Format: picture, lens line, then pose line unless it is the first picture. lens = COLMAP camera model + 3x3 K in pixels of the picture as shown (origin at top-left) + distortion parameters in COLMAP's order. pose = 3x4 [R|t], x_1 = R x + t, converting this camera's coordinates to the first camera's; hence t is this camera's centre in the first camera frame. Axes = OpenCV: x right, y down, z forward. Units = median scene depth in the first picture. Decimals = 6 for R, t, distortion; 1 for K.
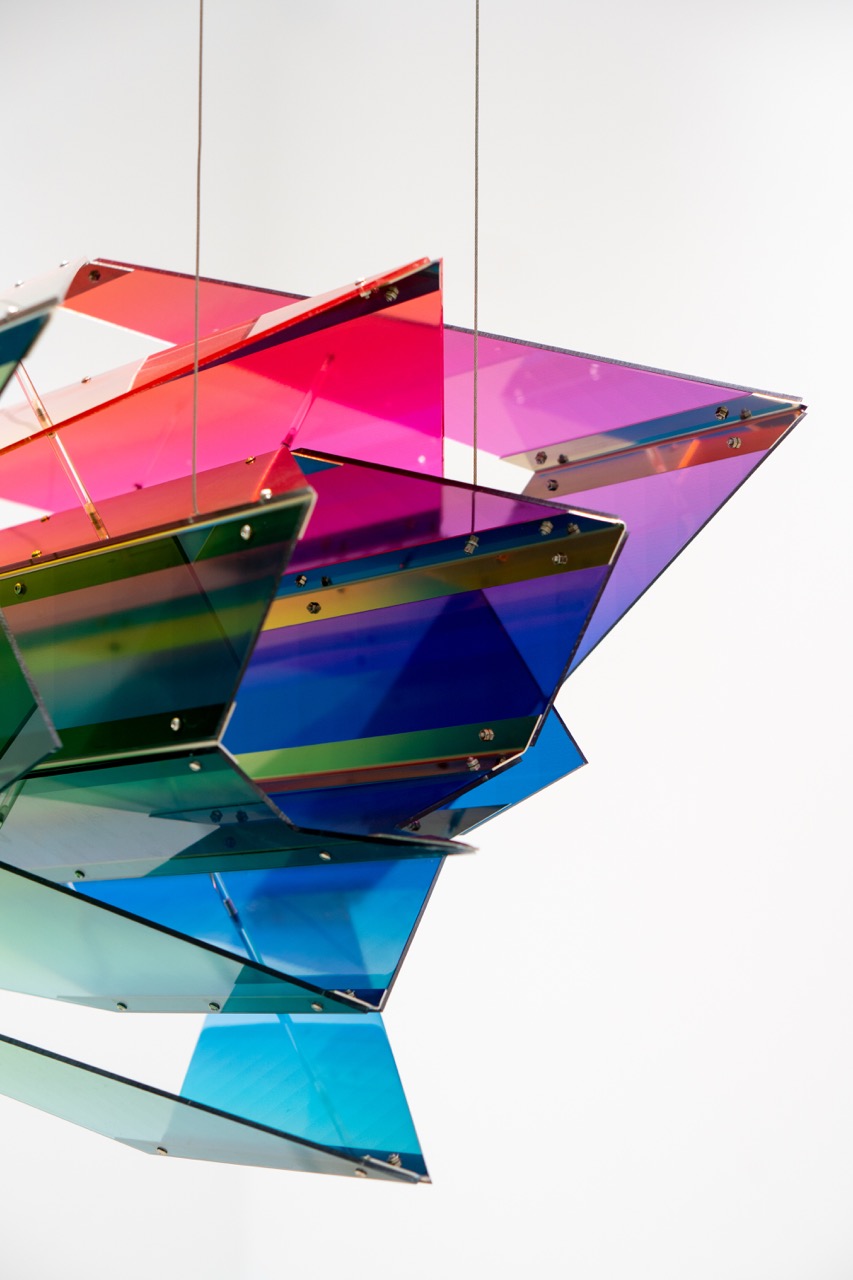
lens RADIAL K [[2834.1, 0, 426.5], [0, 2834.1, 640.0], [0, 0, 1]] dist [0.199734, -0.194817]
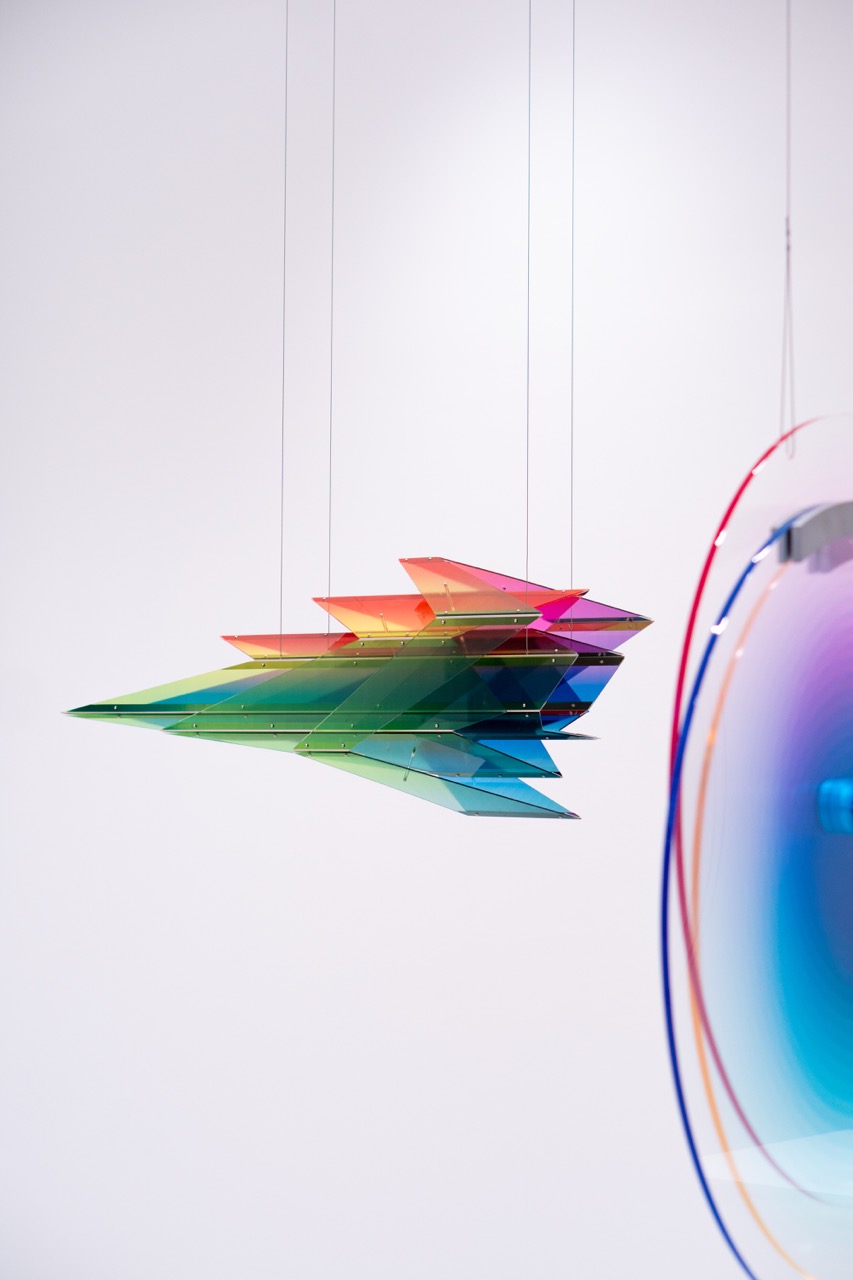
lens RADIAL K [[2834.1, 0, 426.5], [0, 2834.1, 640.0], [0, 0, 1]] dist [0.199734, -0.194817]
pose [[0.930225, 0.025821, 0.366080, -1.520214], [-0.055330, 0.995987, 0.070345, -0.303111], [-0.362795, -0.085692, 0.927921, -2.387503]]
